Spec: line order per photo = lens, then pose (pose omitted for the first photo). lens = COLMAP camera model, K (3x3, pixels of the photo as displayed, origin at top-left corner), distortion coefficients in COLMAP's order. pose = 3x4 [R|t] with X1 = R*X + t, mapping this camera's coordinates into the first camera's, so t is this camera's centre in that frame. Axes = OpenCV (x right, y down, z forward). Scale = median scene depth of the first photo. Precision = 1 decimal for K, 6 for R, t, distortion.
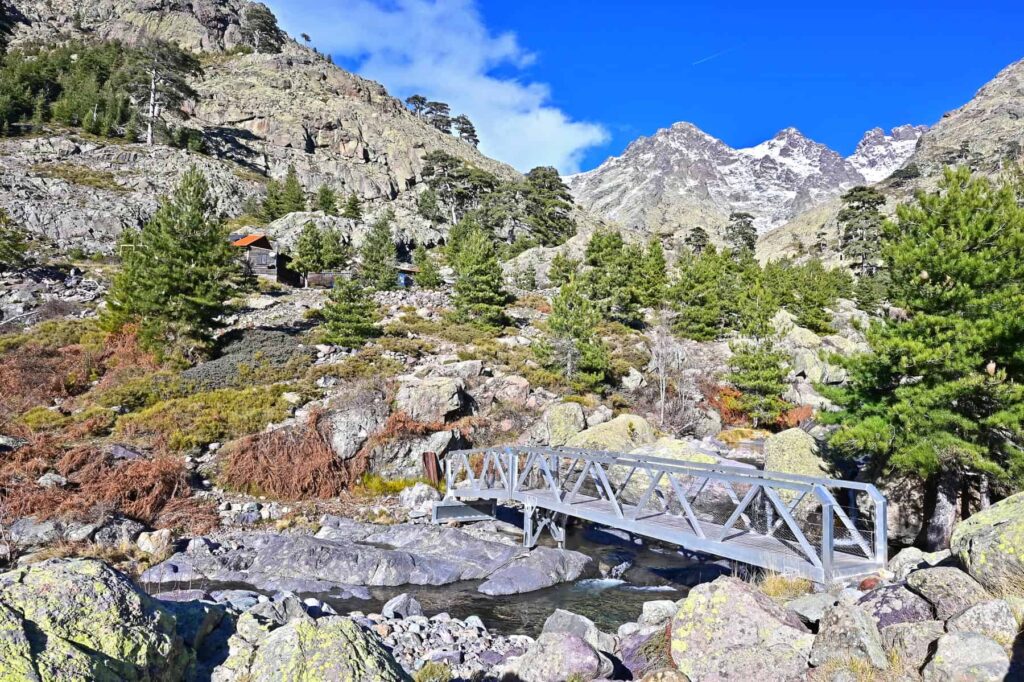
lens RADIAL K [[822.6, 0, 512.0], [0, 822.6, 341.0], [0, 0, 1]] dist [-0.006261, 0.000641]
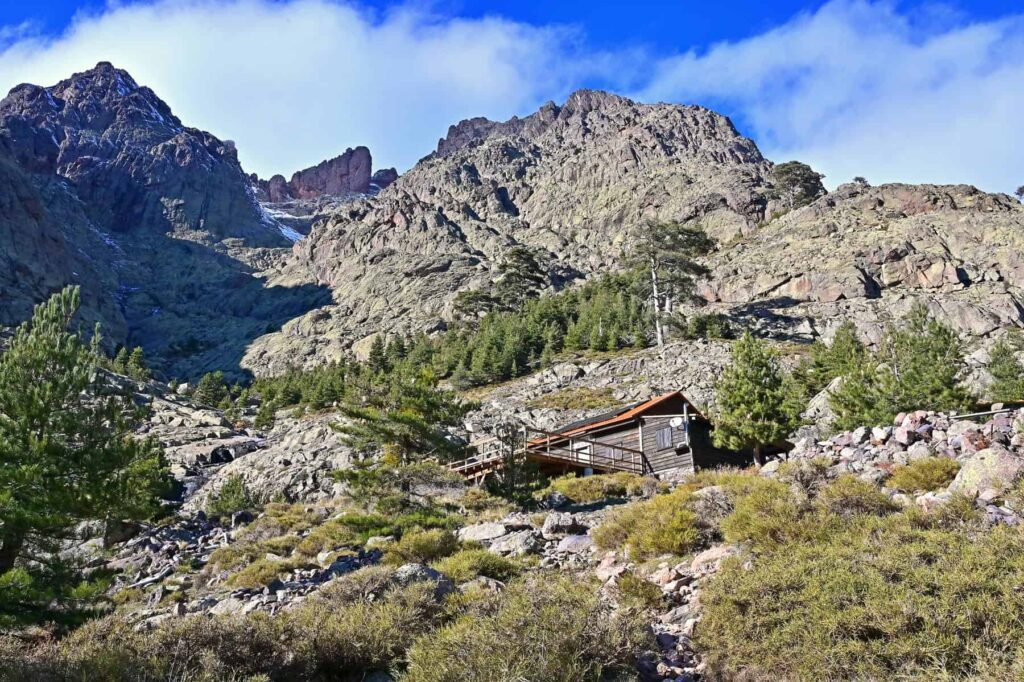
lens RADIAL K [[822.6, 0, 512.0], [0, 822.6, 341.0], [0, 0, 1]] dist [-0.006261, 0.000641]
pose [[0.705522, -0.283095, -0.649690, -0.021799], [0.090926, 0.945332, -0.313178, -0.006014], [0.702831, 0.161880, 0.692693, 0.314304]]
